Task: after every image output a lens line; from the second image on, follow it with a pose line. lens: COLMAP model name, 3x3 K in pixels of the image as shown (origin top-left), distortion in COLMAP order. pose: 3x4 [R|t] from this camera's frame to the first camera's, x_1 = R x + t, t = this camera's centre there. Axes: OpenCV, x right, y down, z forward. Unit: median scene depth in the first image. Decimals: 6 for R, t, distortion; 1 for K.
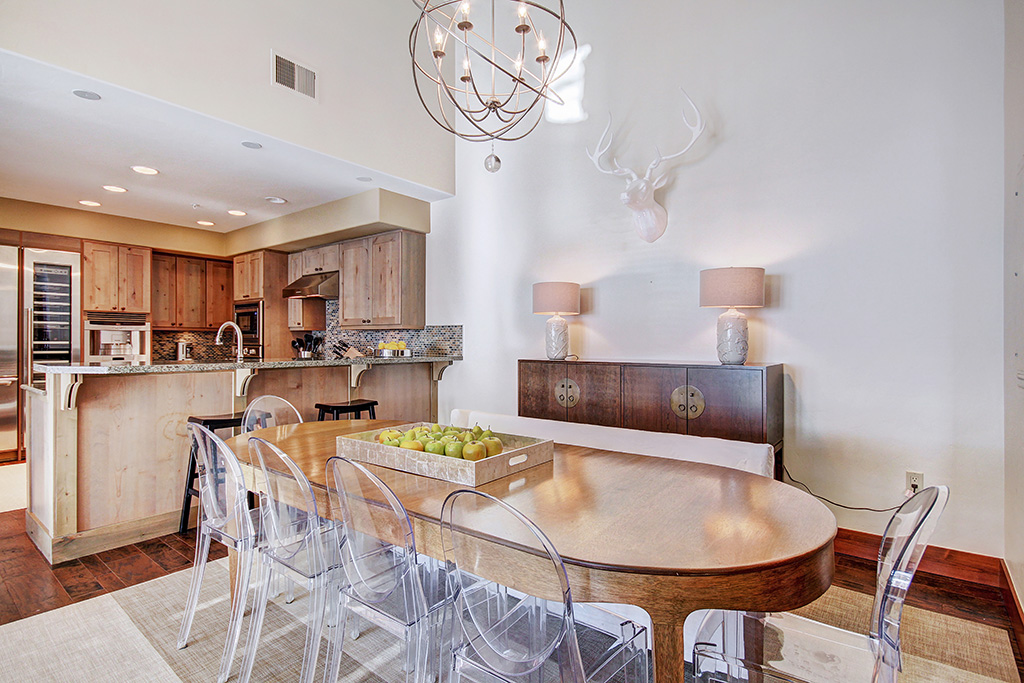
lens RADIAL K [[498.9, 0, 509.7], [0, 498.9, 343.3], [0, 0, 1]] dist [-0.000459, -0.001817]
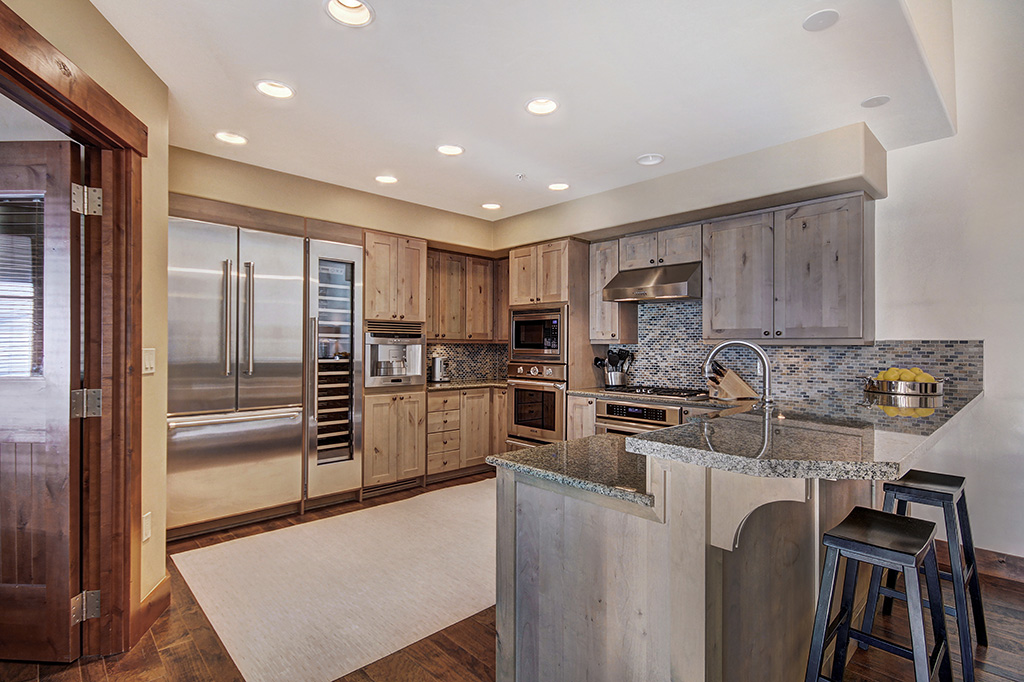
lens RADIAL K [[498.9, 0, 516.0], [0, 498.9, 339.6], [0, 0, 1]] dist [-0.000459, -0.001817]
pose [[0.988651, 0.000011, -0.150229, -0.471508], [-0.002454, 0.999868, -0.016075, -0.021111], [0.150208, 0.016261, 0.988521, 0.246941]]
